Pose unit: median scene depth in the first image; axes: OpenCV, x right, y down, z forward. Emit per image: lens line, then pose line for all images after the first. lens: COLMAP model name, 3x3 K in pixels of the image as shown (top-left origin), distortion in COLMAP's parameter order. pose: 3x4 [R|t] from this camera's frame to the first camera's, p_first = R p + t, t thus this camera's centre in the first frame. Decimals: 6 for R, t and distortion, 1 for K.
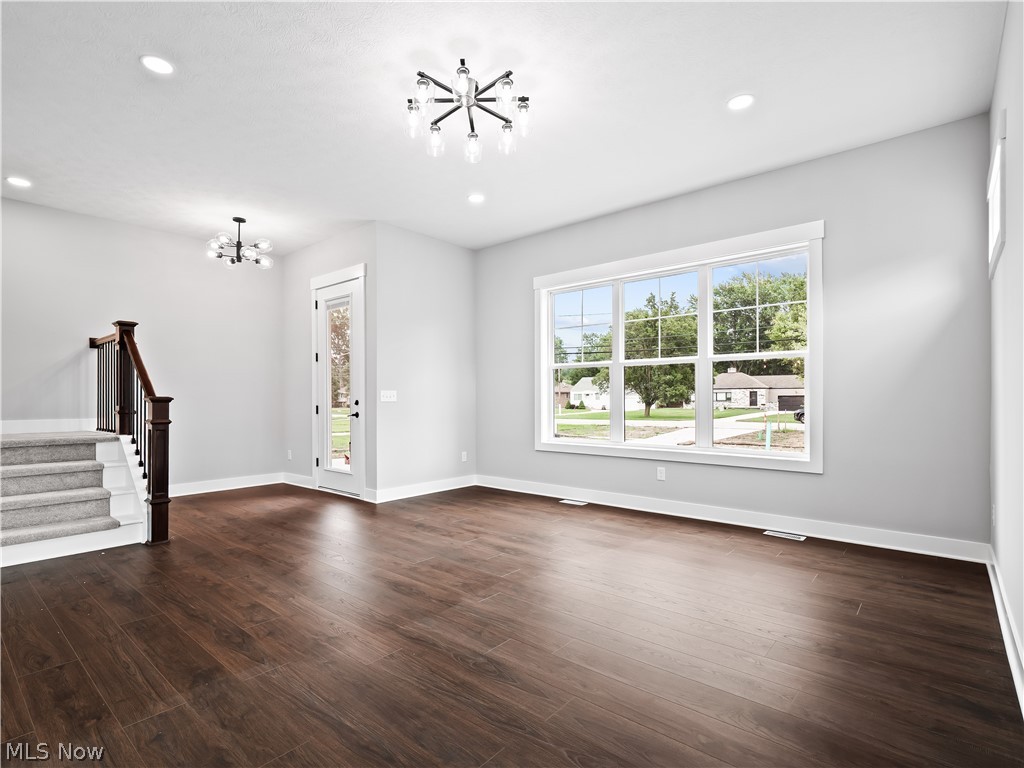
lens RADIAL K [[497.6, 0, 518.2], [0, 497.6, 403.8], [0, 0, 1]] dist [0.002255, -0.003022]
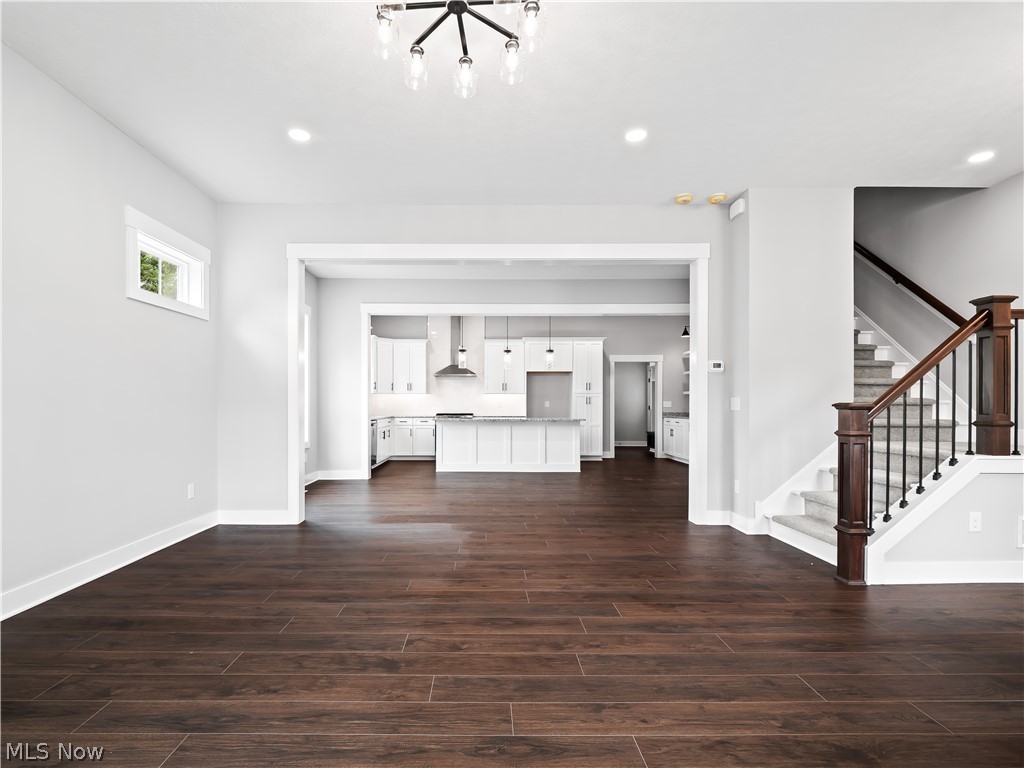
lens RADIAL K [[497.6, 0, 483.4], [0, 497.6, 417.6], [0, 0, 1]] dist [0.002255, -0.003022]
pose [[-0.762660, 0.022752, -0.646399, 0.231371], [-0.002134, 0.999287, 0.037690, -0.018279], [0.646796, 0.030124, -0.762068, 1.040745]]
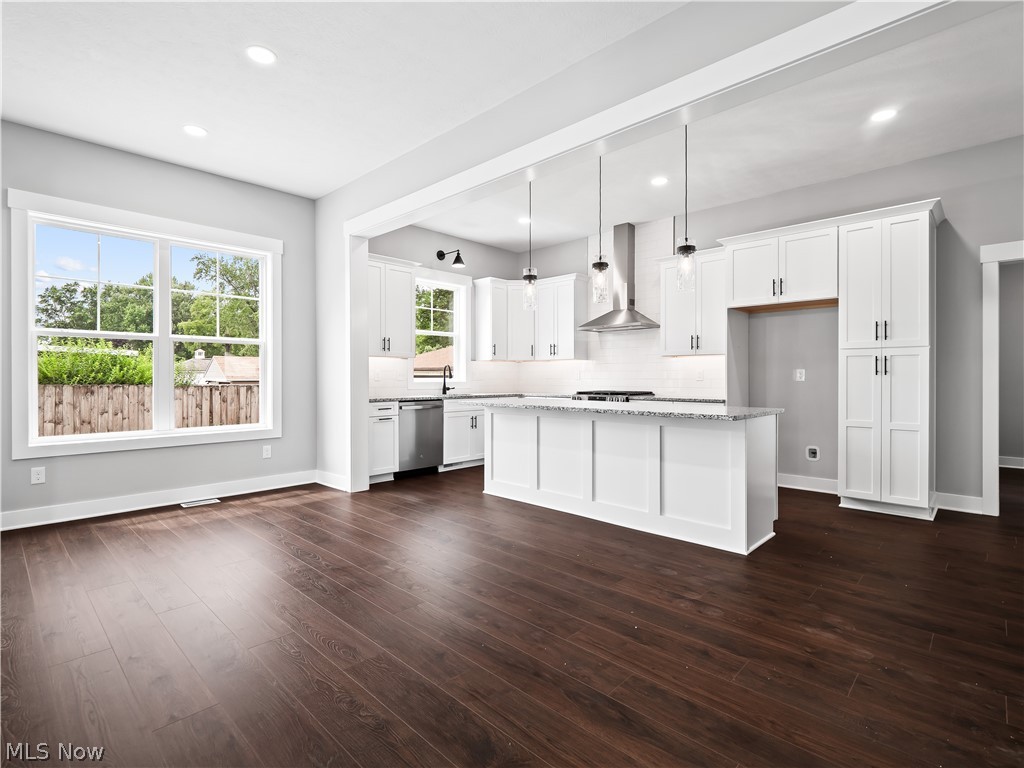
lens RADIAL K [[497.6, 0, 510.6], [0, 497.6, 379.7], [0, 0, 1]] dist [0.002255, -0.003022]
pose [[-0.998636, 0.005600, 0.051906, -0.908886], [0.006333, 0.999882, 0.013973, -0.003083], [-0.051822, 0.014283, -0.998554, 0.584628]]
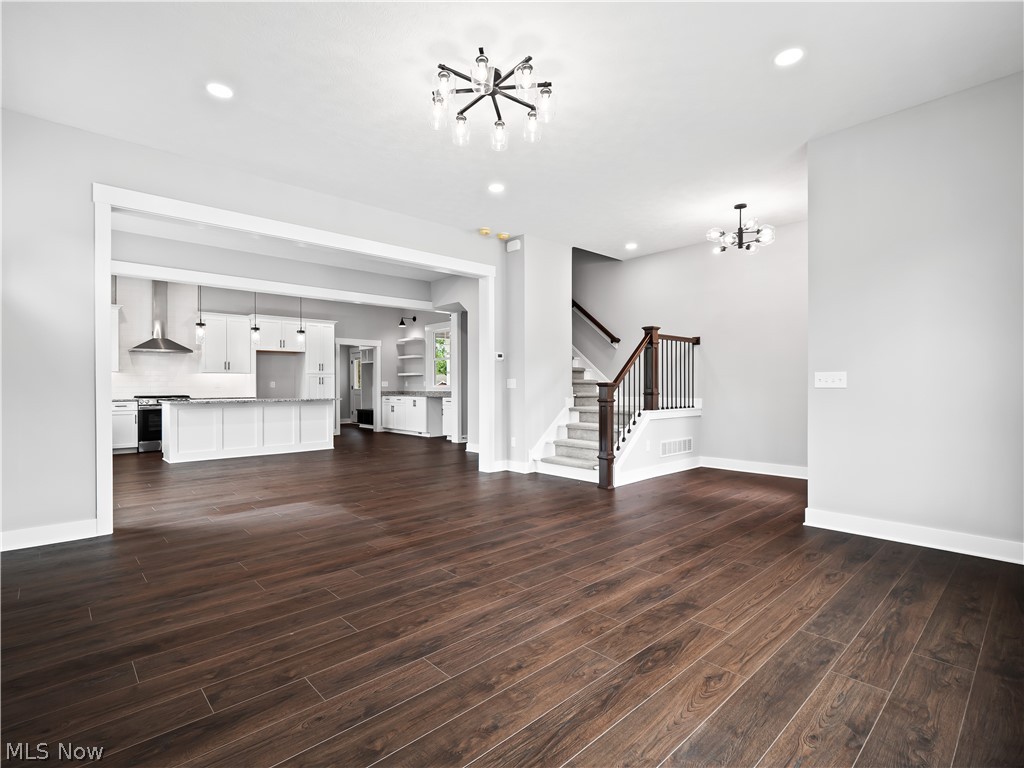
lens RADIAL K [[497.6, 0, 496.0], [0, 497.6, 382.7], [0, 0, 1]] dist [0.002255, -0.003022]
pose [[-0.124502, -0.000036, -0.992219, 0.591444], [-0.007125, 0.999974, 0.000857, -0.010496], [0.992194, 0.007176, -0.124499, 0.738540]]
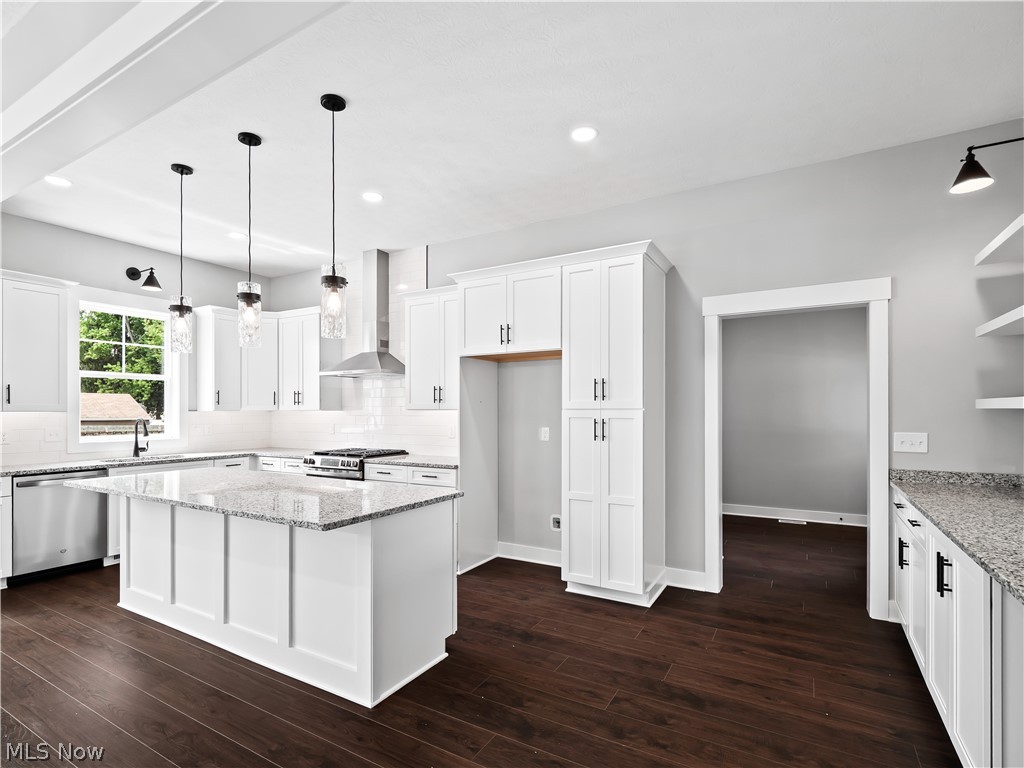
lens RADIAL K [[497.6, 0, 513.4], [0, 497.6, 412.1], [0, 0, 1]] dist [0.002255, -0.003022]
pose [[-0.980367, 0.007230, -0.197051, -1.230743], [0.005078, 0.999922, 0.011427, -0.047113], [0.197118, 0.010202, -0.980327, 0.396552]]
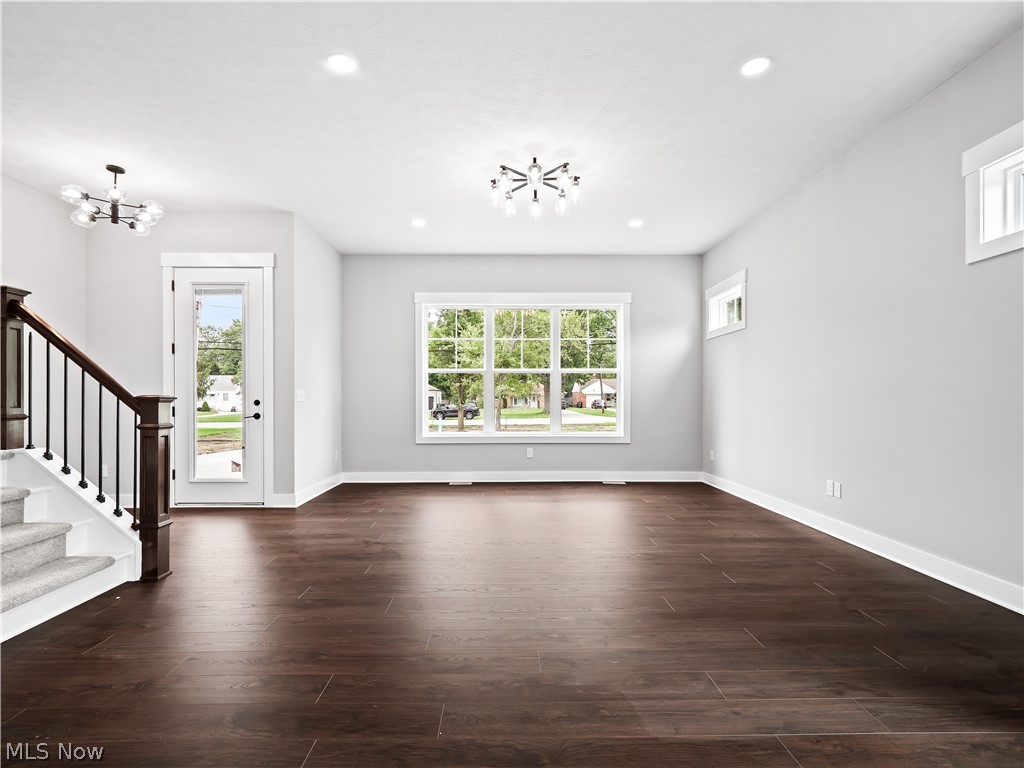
lens RADIAL K [[497.6, 0, 500.7], [0, 497.6, 400.2], [0, 0, 1]] dist [0.002255, -0.003022]
pose [[0.753504, -0.001710, 0.657441, -0.671379], [0.007613, 0.999952, -0.006126, 0.002523], [-0.657399, 0.009621, 0.753481, 0.018409]]
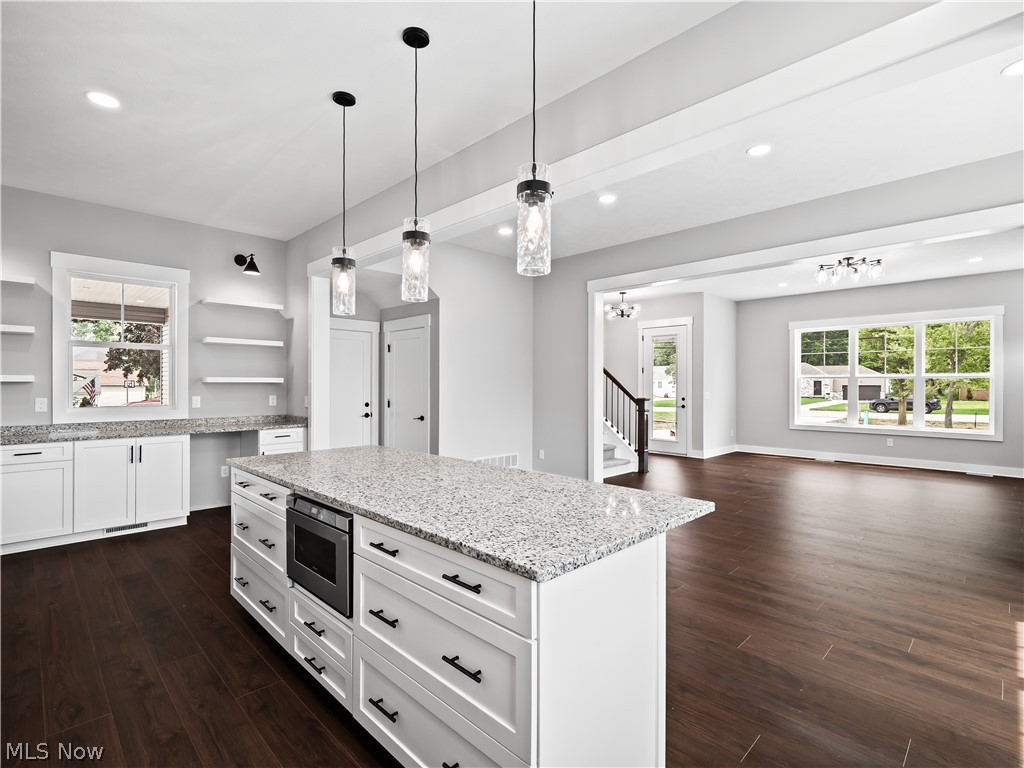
lens RADIAL K [[497.6, 0, 511.6], [0, 497.6, 381.3], [0, 0, 1]] dist [0.002255, -0.003022]
pose [[0.997178, 0.004560, -0.074932, -0.882427], [-0.005835, 0.999842, -0.016809, -0.034423], [0.074844, 0.017199, 0.997047, -0.806297]]
